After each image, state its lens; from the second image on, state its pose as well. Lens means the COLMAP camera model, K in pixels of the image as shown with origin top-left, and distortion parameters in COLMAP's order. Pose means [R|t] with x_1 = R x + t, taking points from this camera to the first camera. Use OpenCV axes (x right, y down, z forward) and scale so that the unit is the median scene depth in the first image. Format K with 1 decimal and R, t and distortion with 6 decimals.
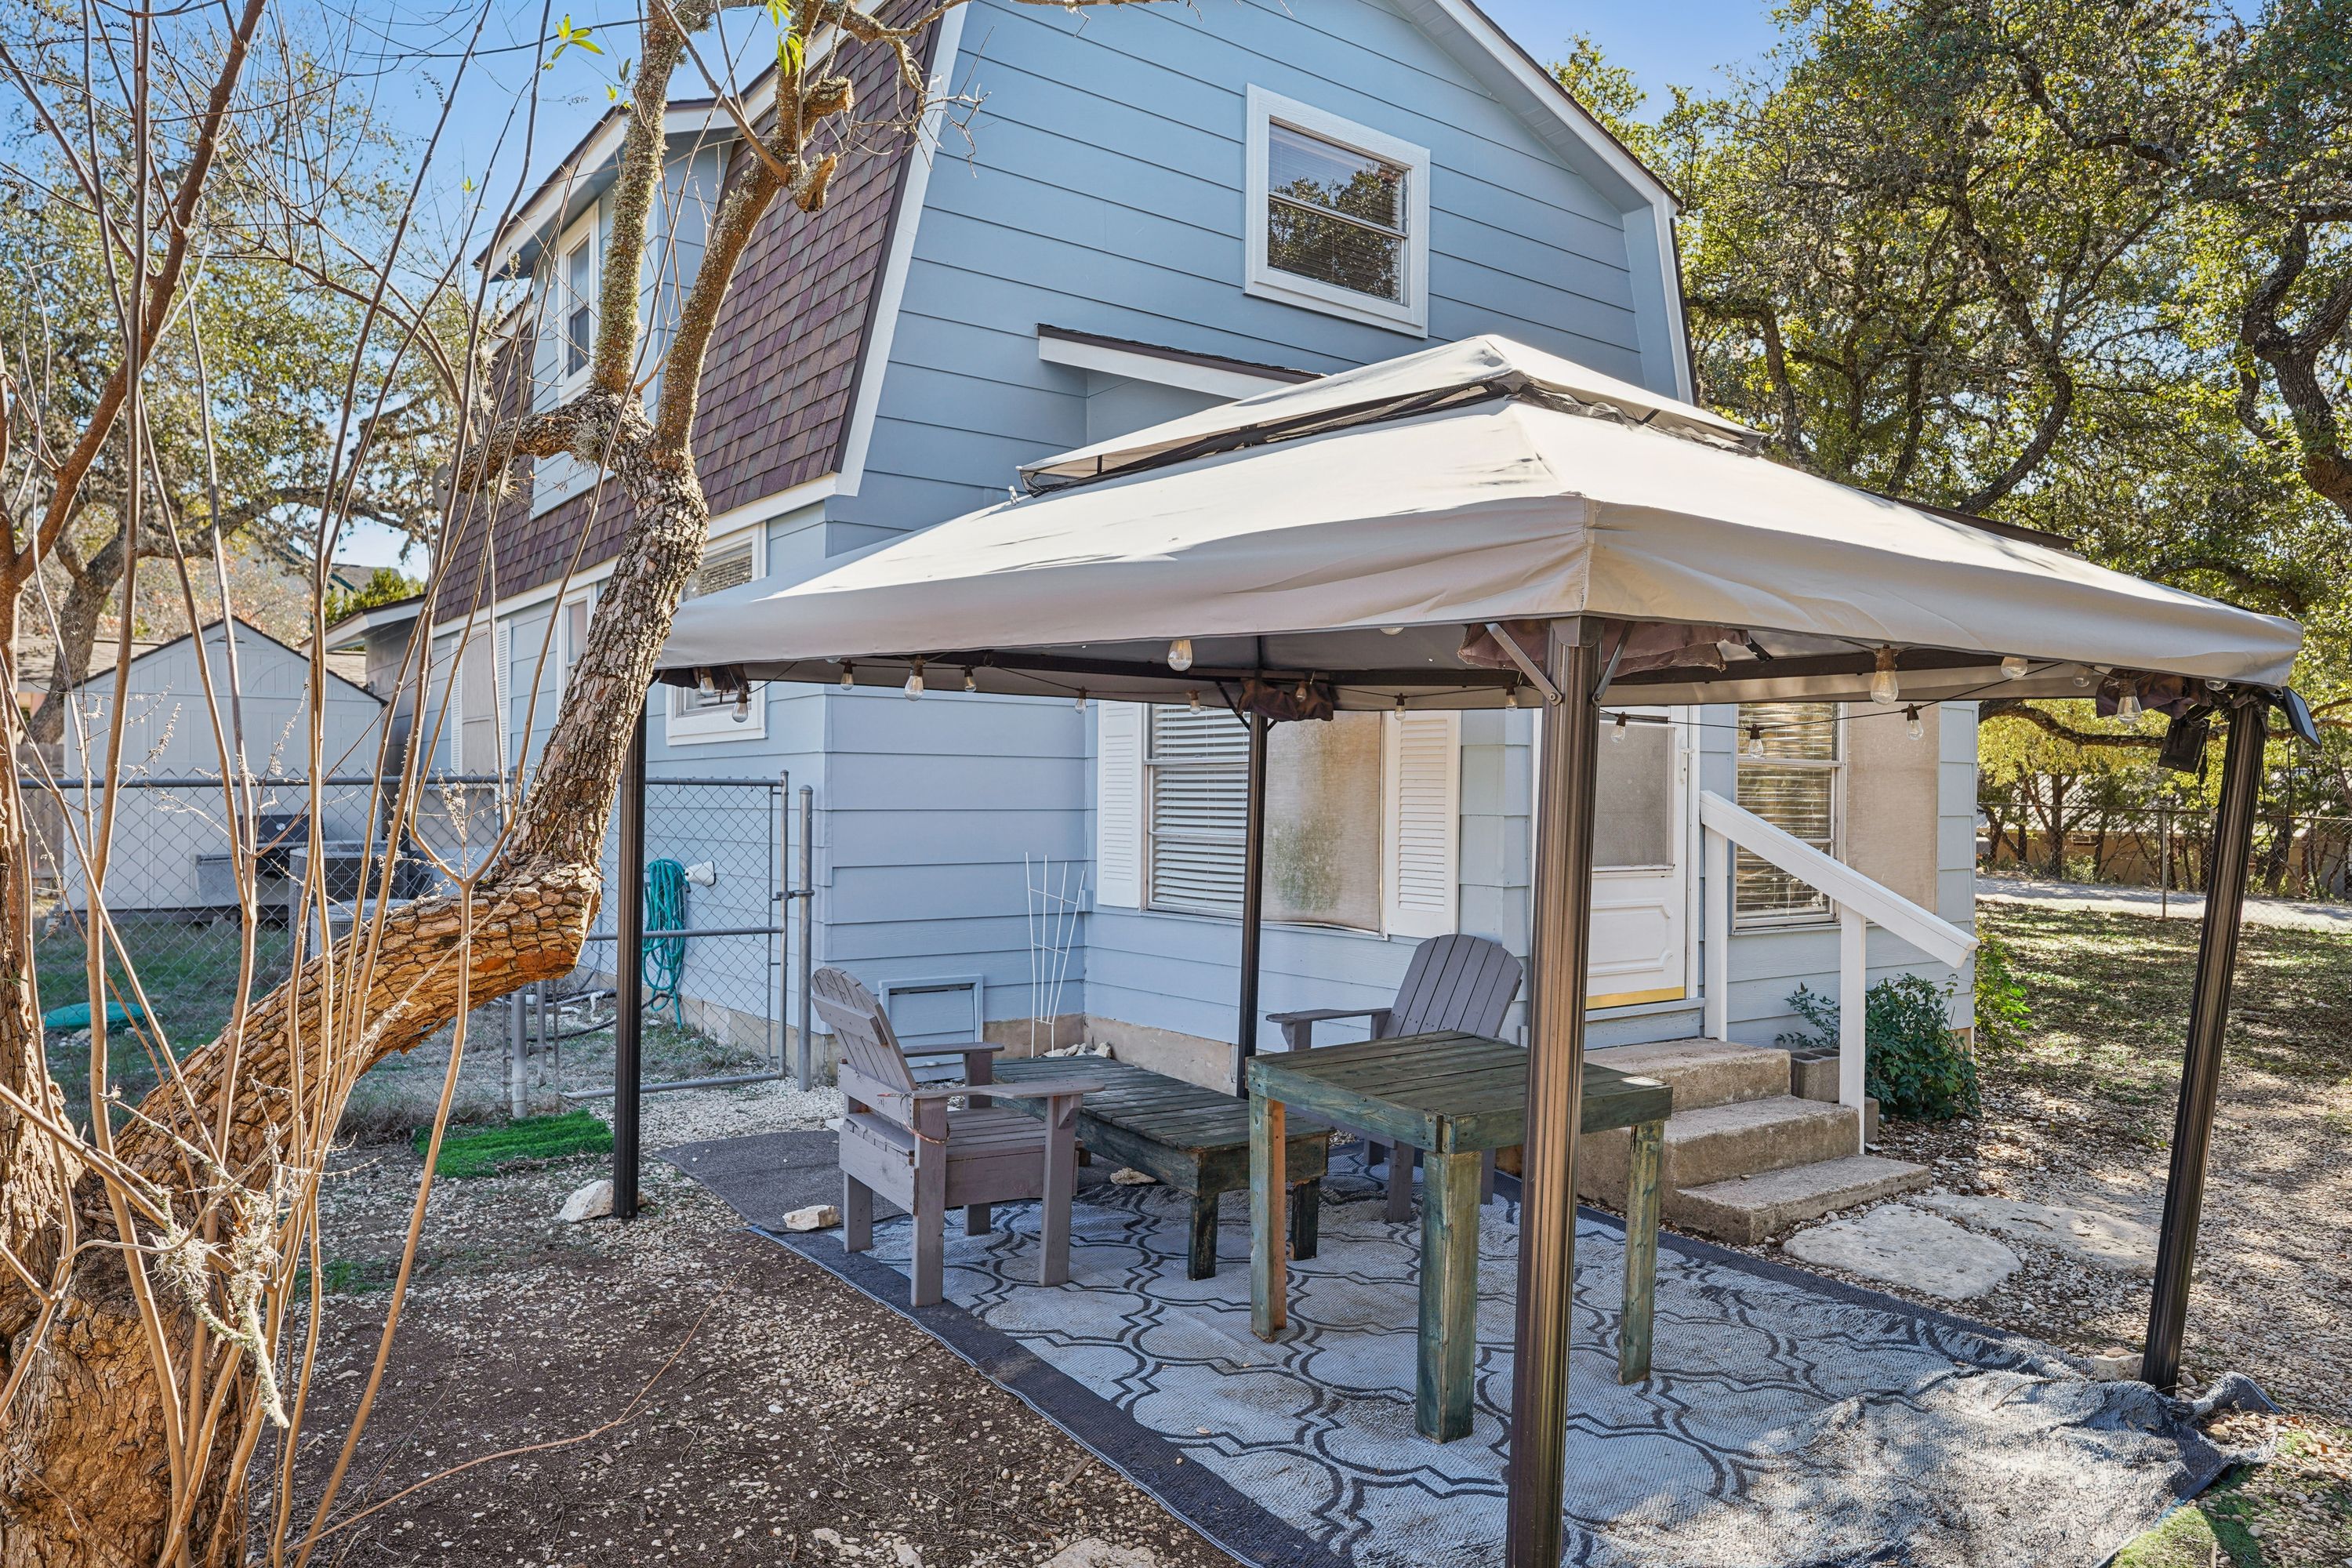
lens RADIAL K [[1547.2, 0, 1162.0], [0, 1547.2, 792.1], [0, 0, 1]] dist [-0.006473, 0.006562]
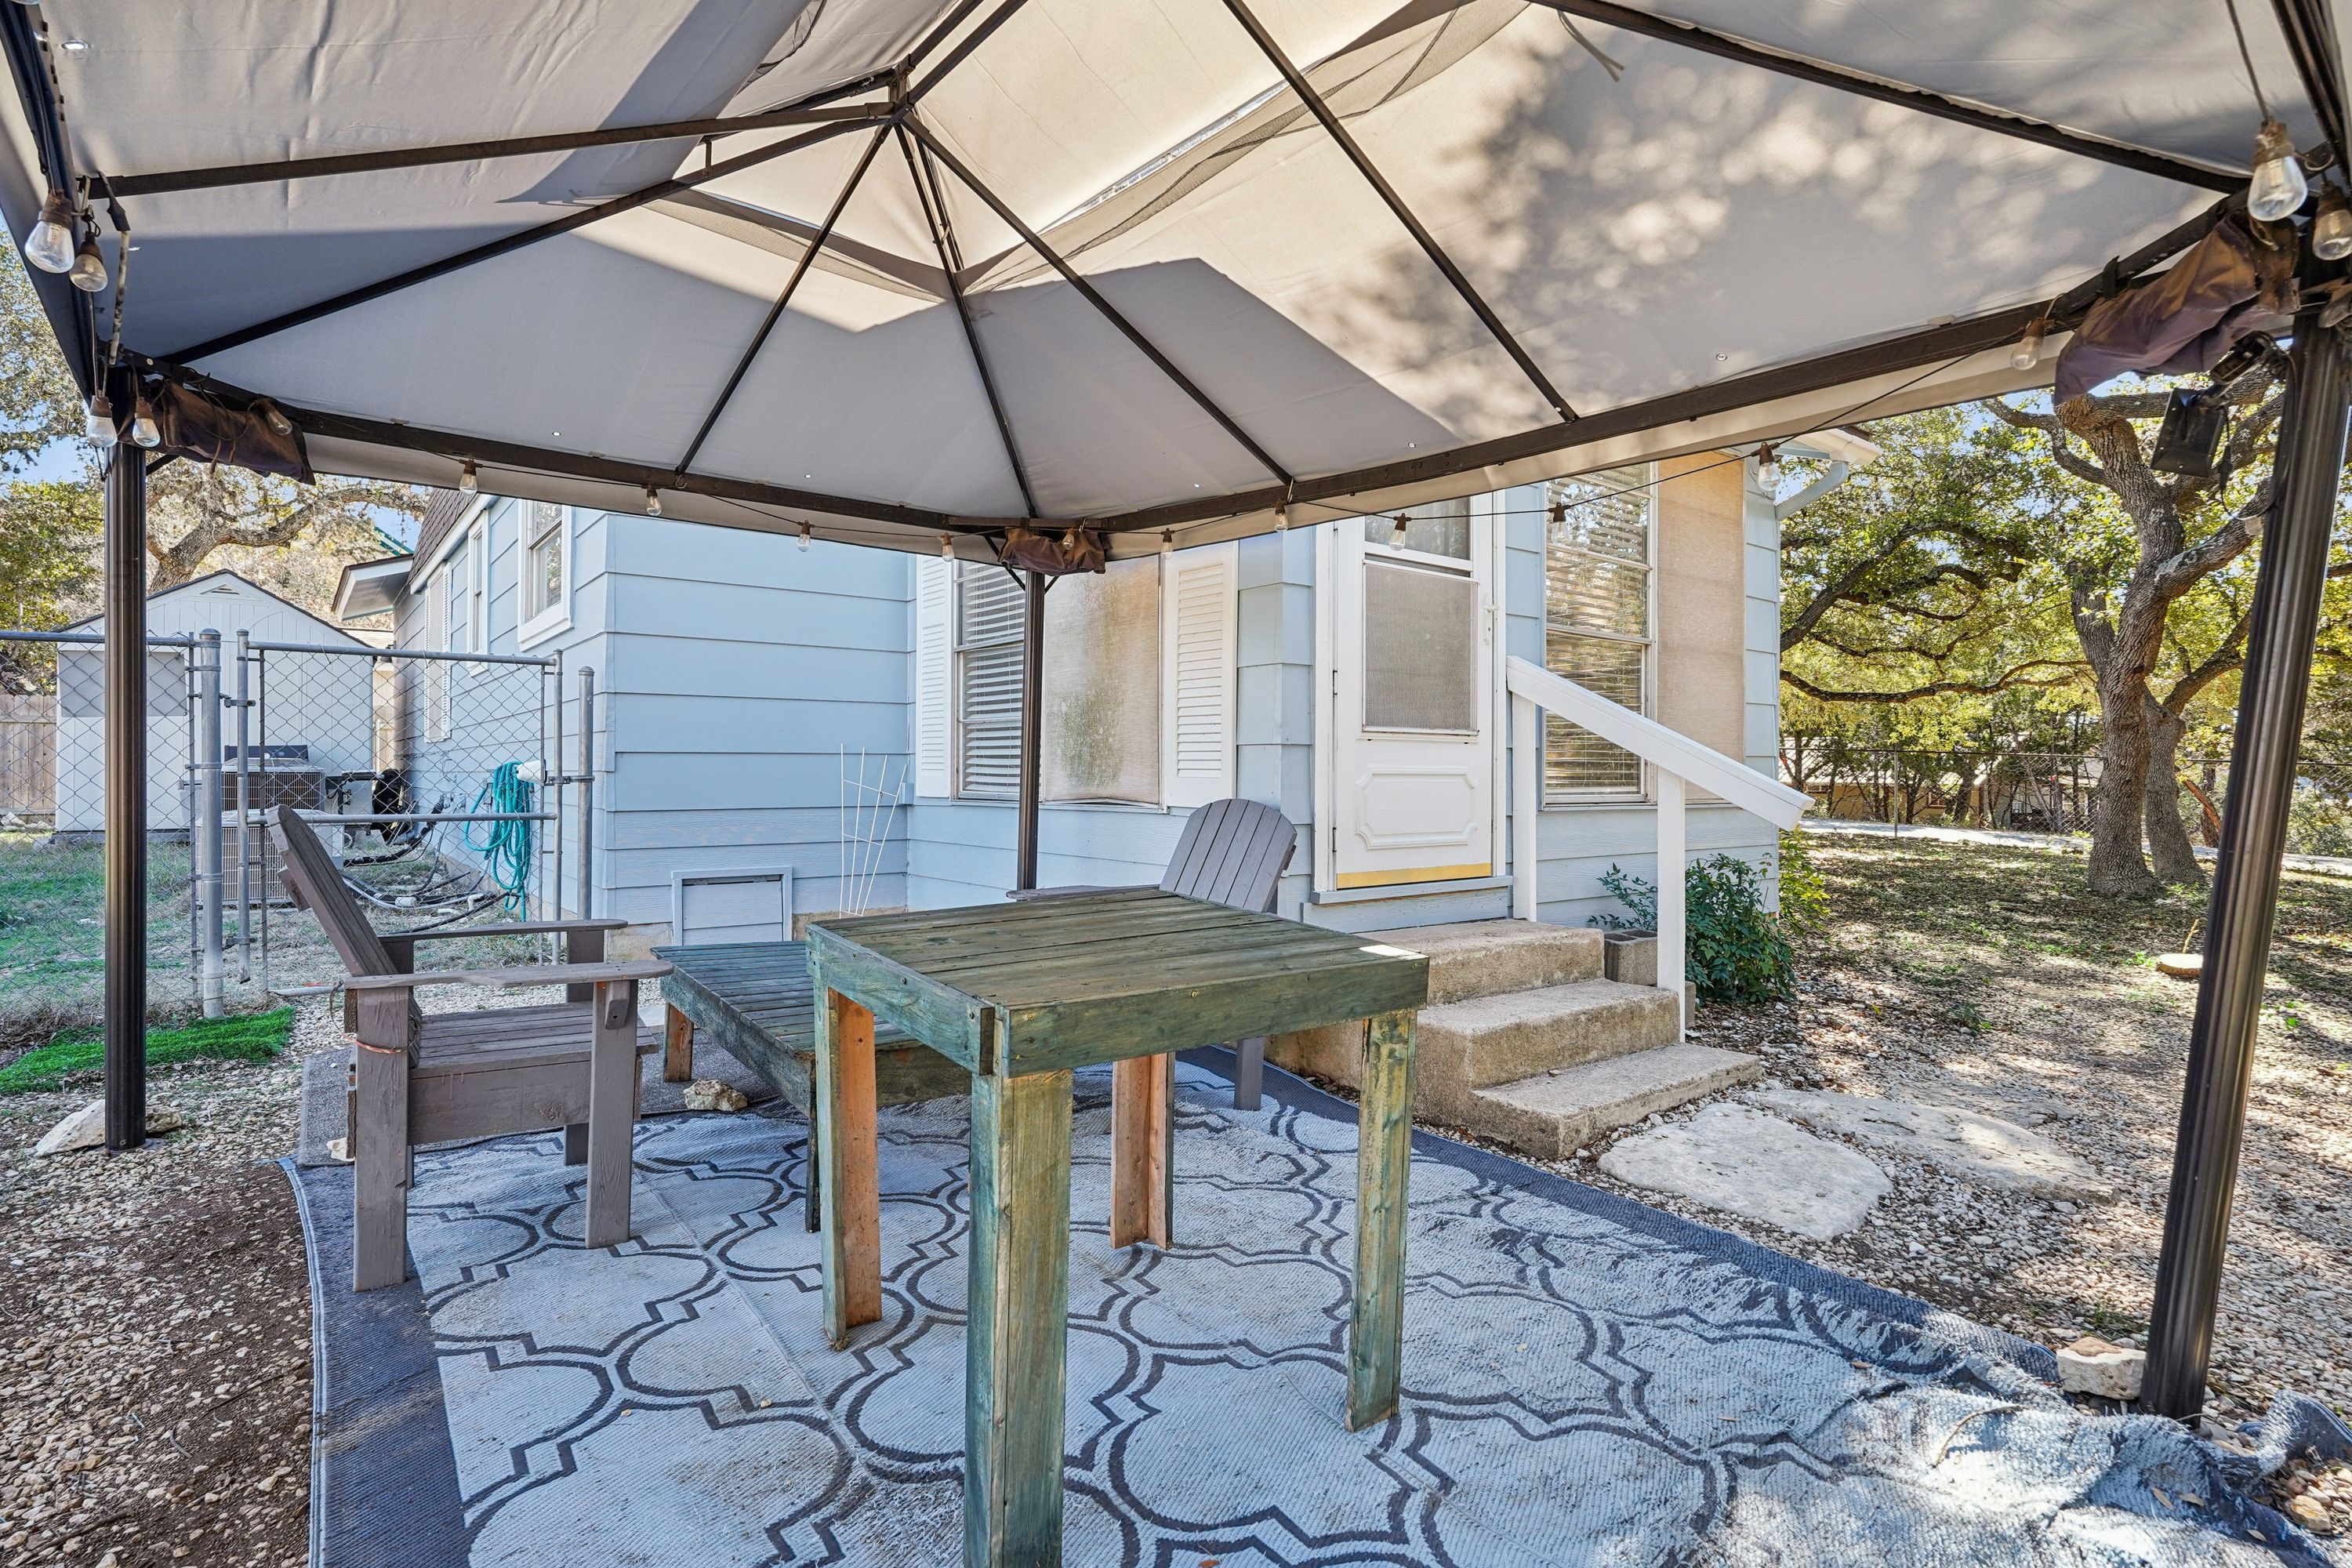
lens RADIAL K [[1090.9, 0, 1194.0], [0, 1090.9, 771.8], [0, 0, 1]] dist [-0.013555, 0.007151]
pose [[0.999459, -0.003762, 0.032672, 0.154971], [0.003935, 0.999978, -0.005253, 0.082288], [-0.032652, 0.005379, 0.999452, 0.392815]]
